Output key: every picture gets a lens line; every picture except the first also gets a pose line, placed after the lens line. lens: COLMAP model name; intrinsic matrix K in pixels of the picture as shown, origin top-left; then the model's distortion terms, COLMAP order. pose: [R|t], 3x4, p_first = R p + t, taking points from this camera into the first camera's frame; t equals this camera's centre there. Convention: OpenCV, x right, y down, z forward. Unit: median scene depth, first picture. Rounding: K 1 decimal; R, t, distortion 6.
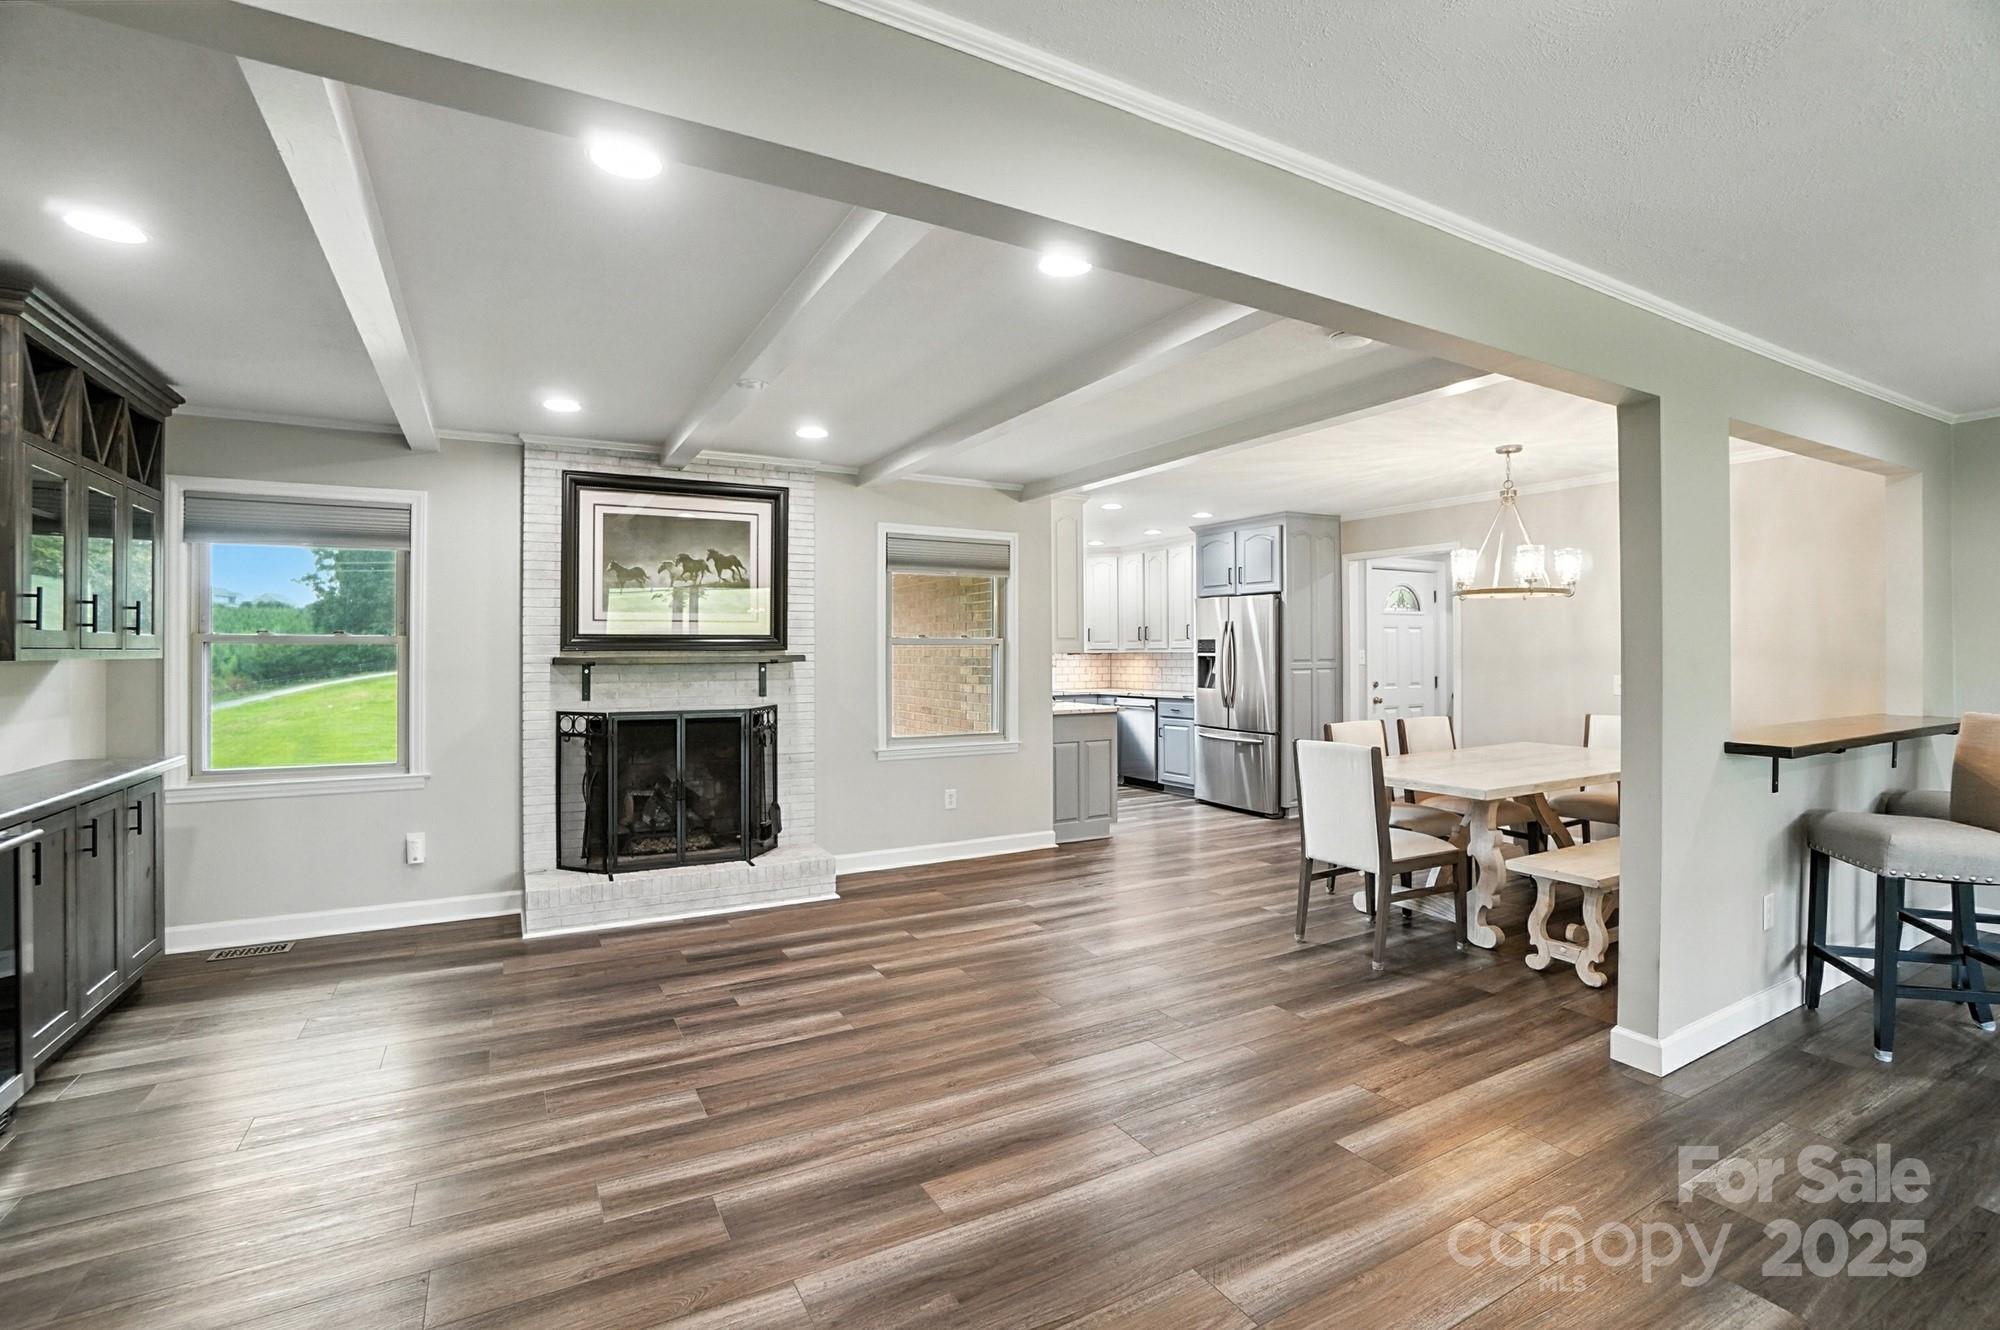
lens RADIAL K [[898.8, 0, 995.9], [0, 898.8, 647.5], [0, 0, 1]] dist [-0.063812, 0.024393]
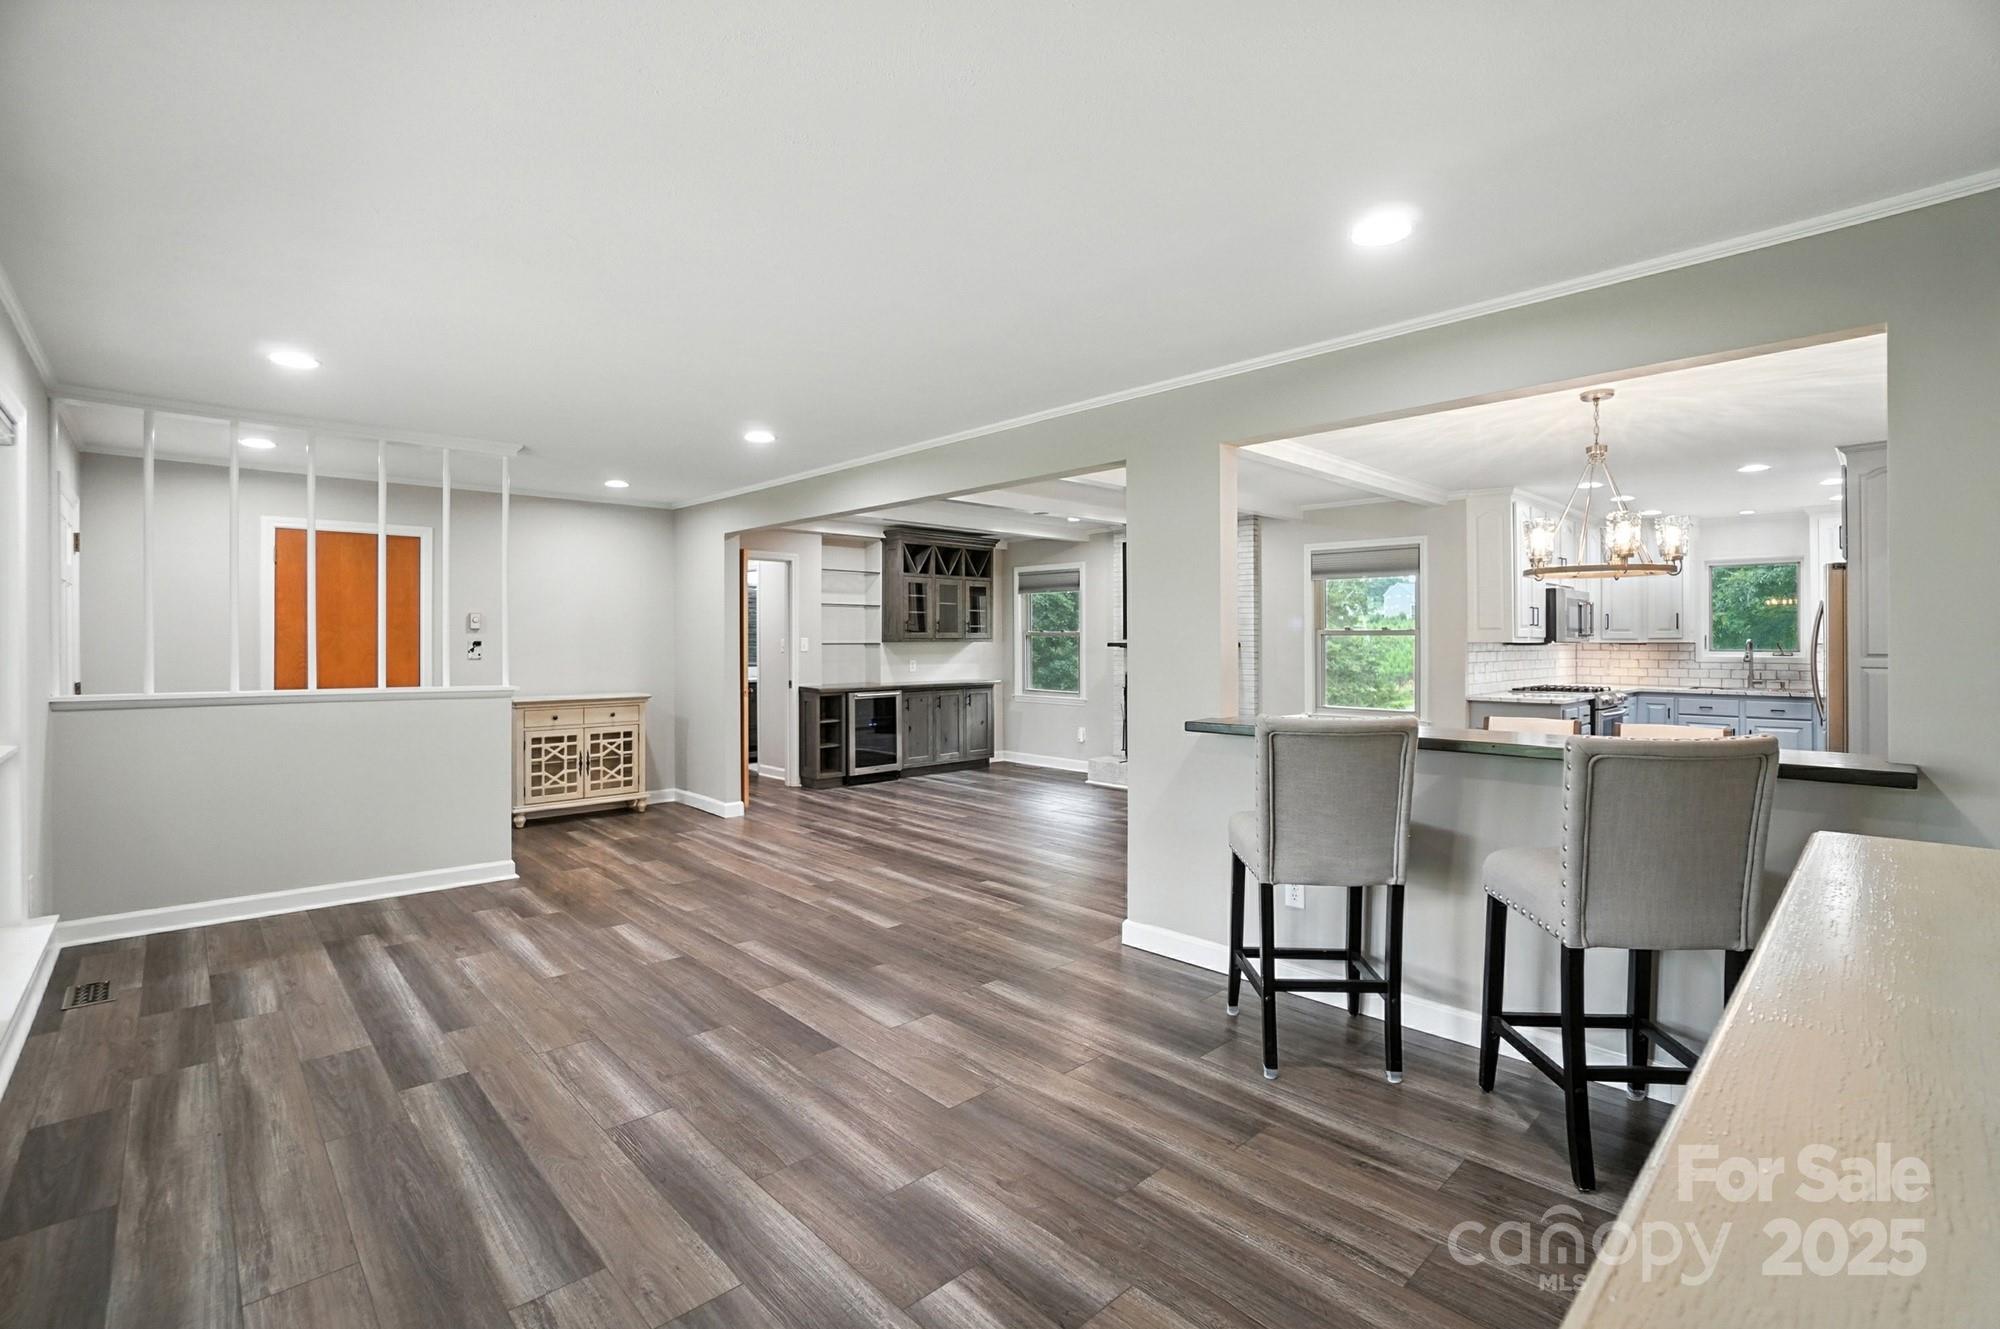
lens RADIAL K [[898.8, 0, 995.9], [0, 898.8, 647.0], [0, 0, 1]] dist [-0.063812, 0.024393]
pose [[0.247556, 0.009060, -0.968831, 1.228392], [0.003140, 0.999944, 0.010154, -0.000513], [0.968868, -0.005556, 0.247514, 0.259247]]
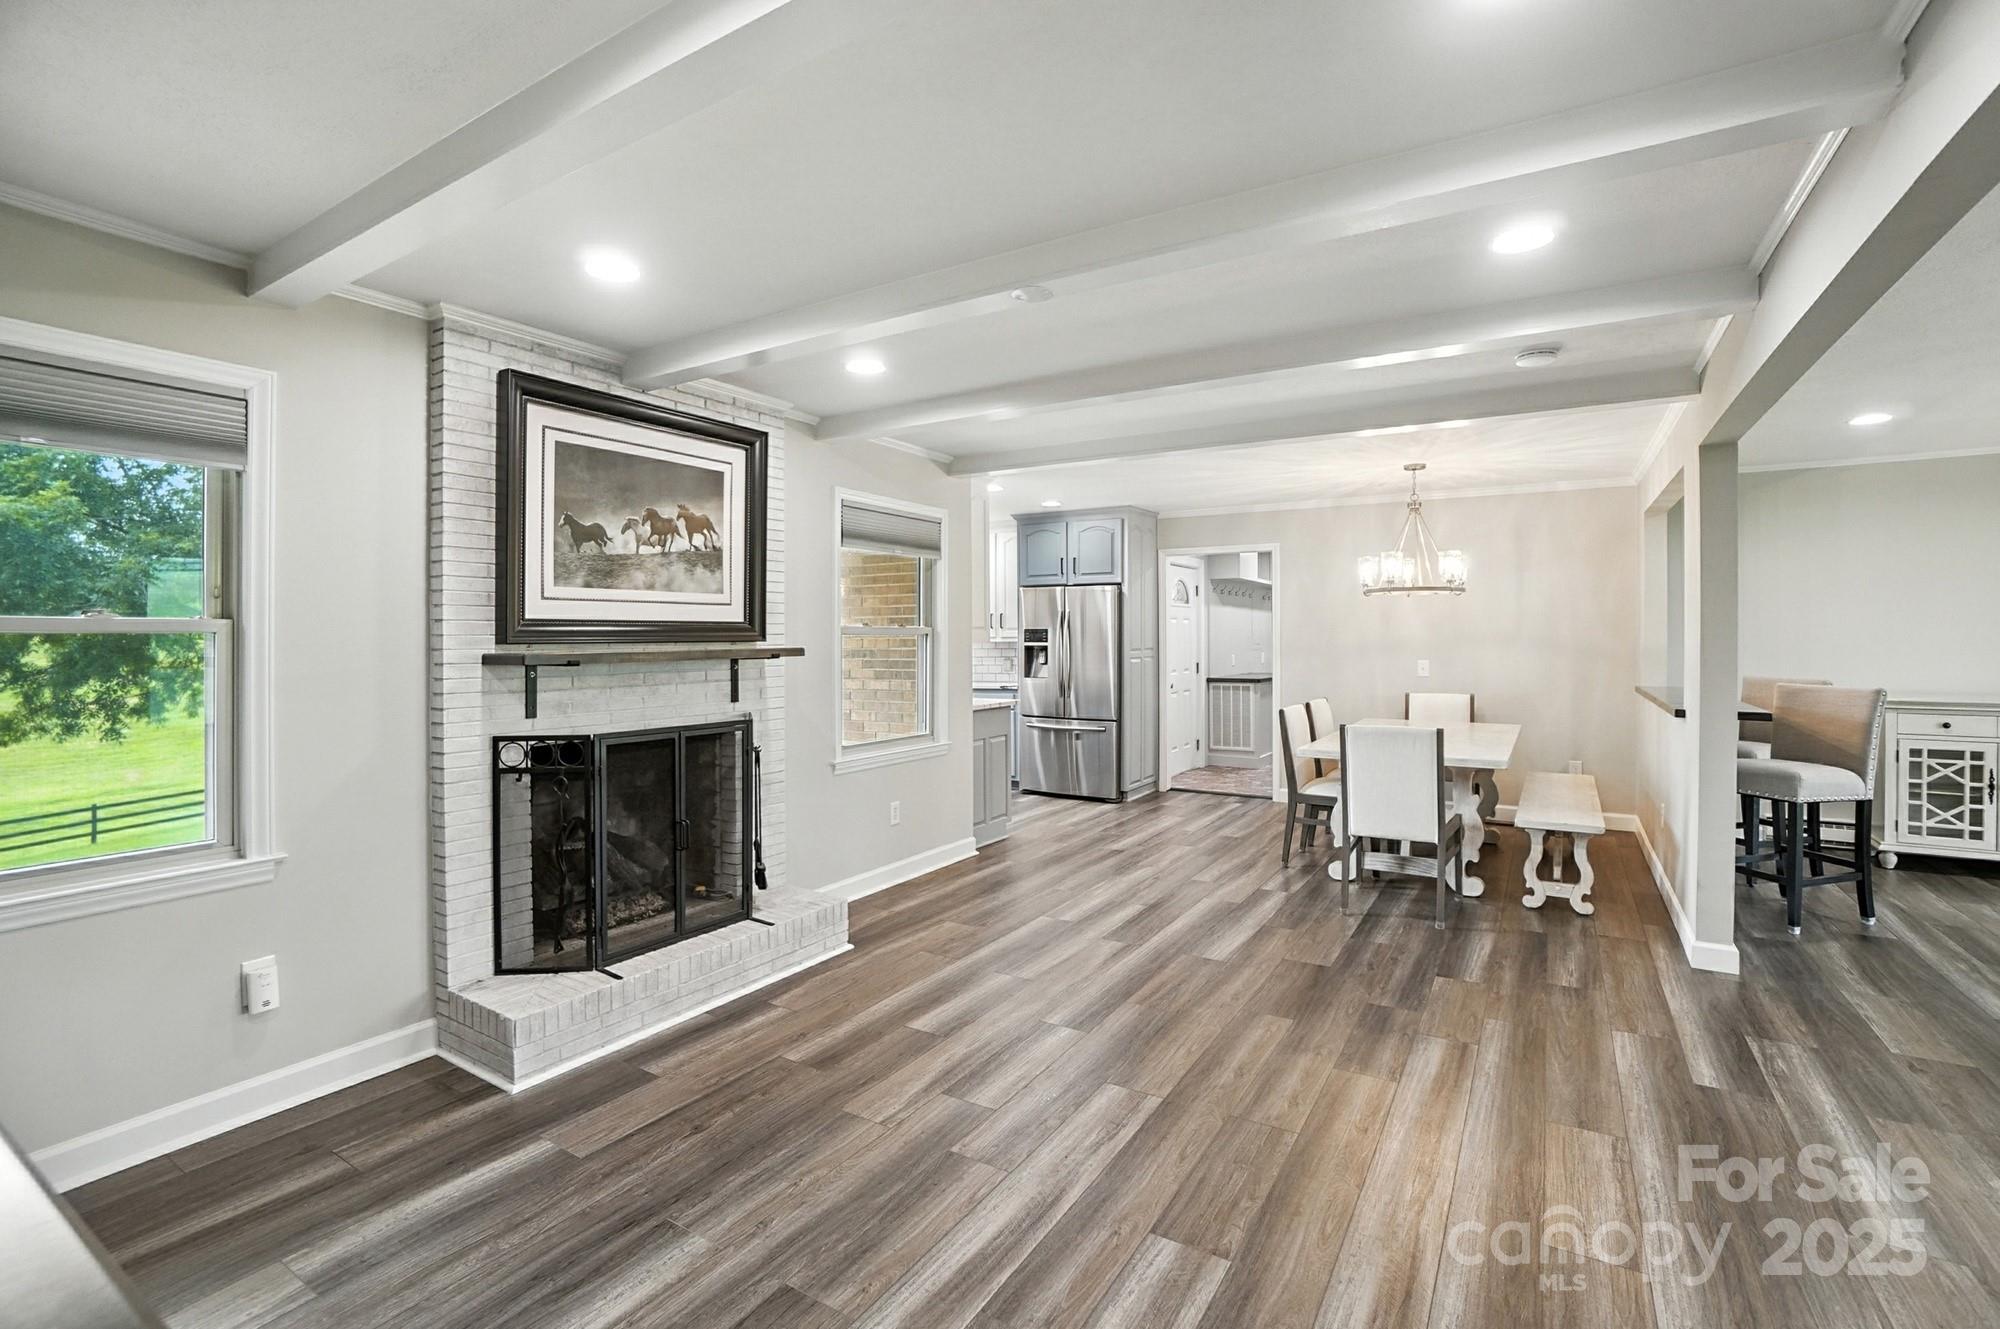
lens RADIAL K [[898.8, 0, 995.9], [0, 898.8, 647.0], [0, 0, 1]] dist [-0.063812, 0.024393]
pose [[0.875986, -0.005882, 0.482301, -0.468263], [-0.000348, 0.999918, 0.012827, -0.002633], [-0.482337, -0.011404, 0.875912, 0.241418]]
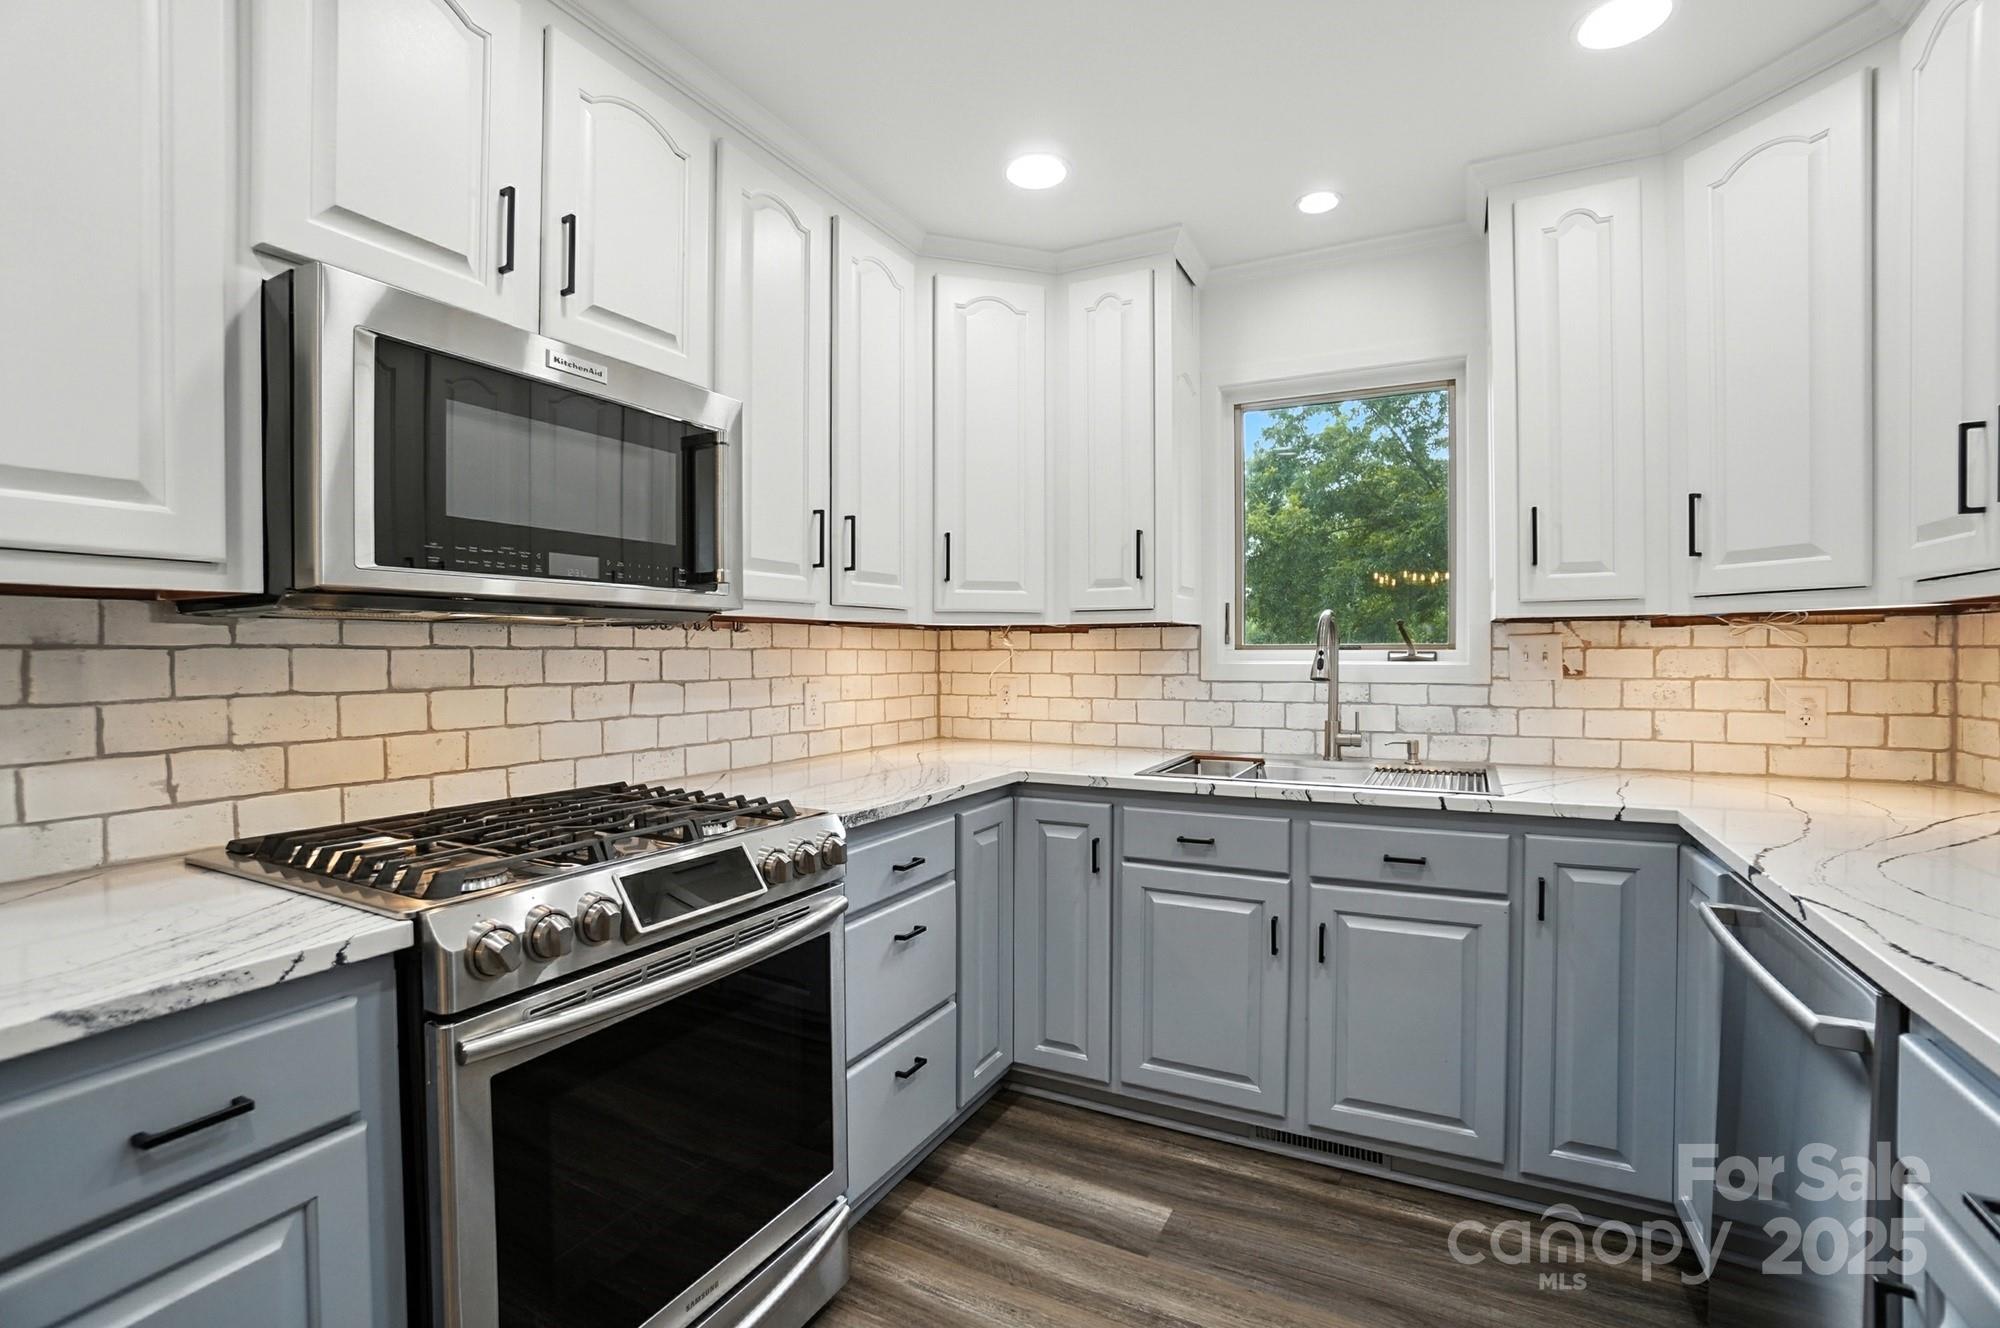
lens RADIAL K [[898.8, 0, 995.9], [0, 898.8, 646.5], [0, 0, 1]] dist [-0.063812, 0.024393]
pose [[0.546817, -0.002776, -0.837247, 0.375520], [0.005169, 0.999987, 0.000060, 0.025687], [0.837236, -0.004360, 0.546824, 1.521229]]
